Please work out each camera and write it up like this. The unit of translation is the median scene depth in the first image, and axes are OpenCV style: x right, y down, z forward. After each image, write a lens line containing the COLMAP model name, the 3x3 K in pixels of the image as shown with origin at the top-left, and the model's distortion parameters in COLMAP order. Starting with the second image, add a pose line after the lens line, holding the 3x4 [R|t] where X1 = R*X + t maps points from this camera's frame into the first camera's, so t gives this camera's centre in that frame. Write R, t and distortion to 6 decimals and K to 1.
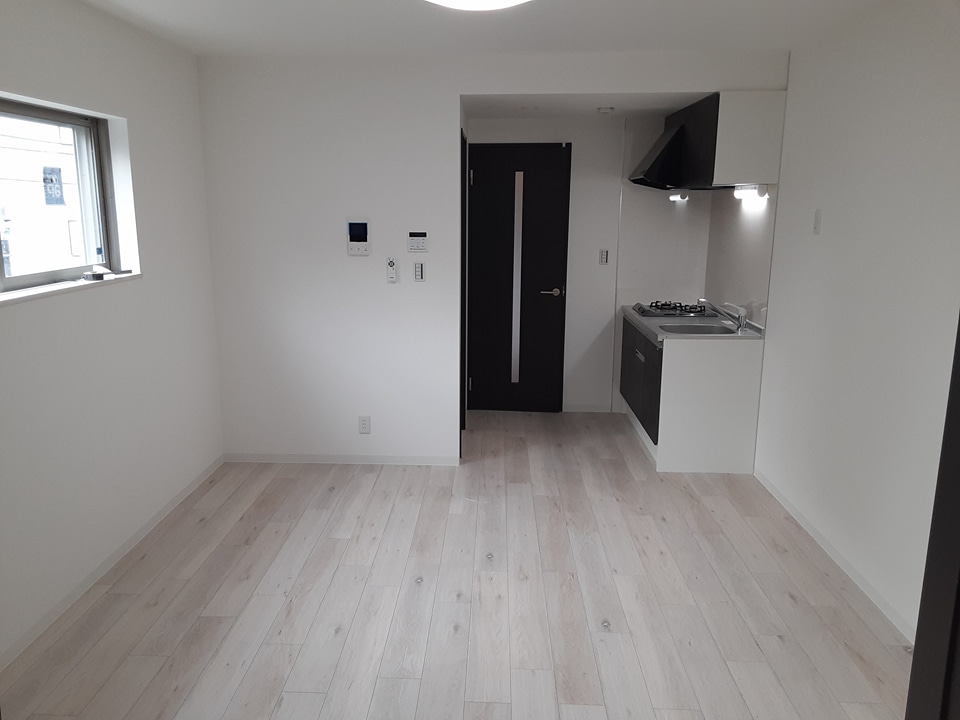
lens RADIAL K [[760.1, 0, 455.8], [0, 760.1, 362.4], [0, 0, 1]] dist [0.123269, -0.182659]
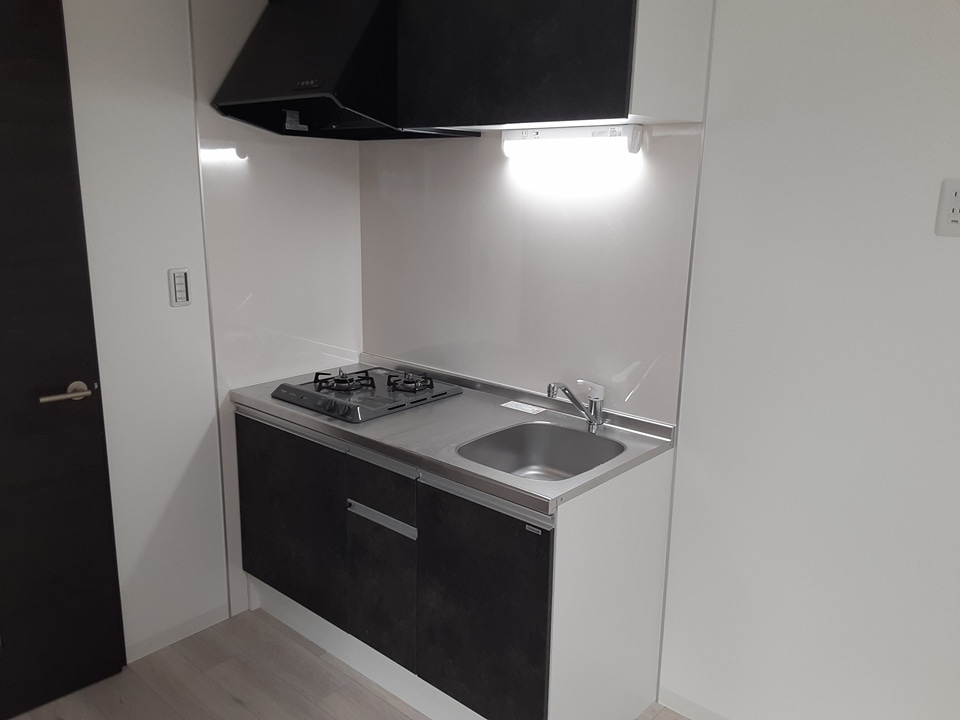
lens RADIAL K [[760.1, 0, 455.8], [0, 760.1, 362.4], [0, 0, 1]] dist [0.123269, -0.182659]
pose [[0.634697, -0.173062, 0.753133, -0.038677], [0.144587, 0.983984, 0.104259, -0.122776], [-0.759114, 0.042721, 0.649555, 0.623379]]
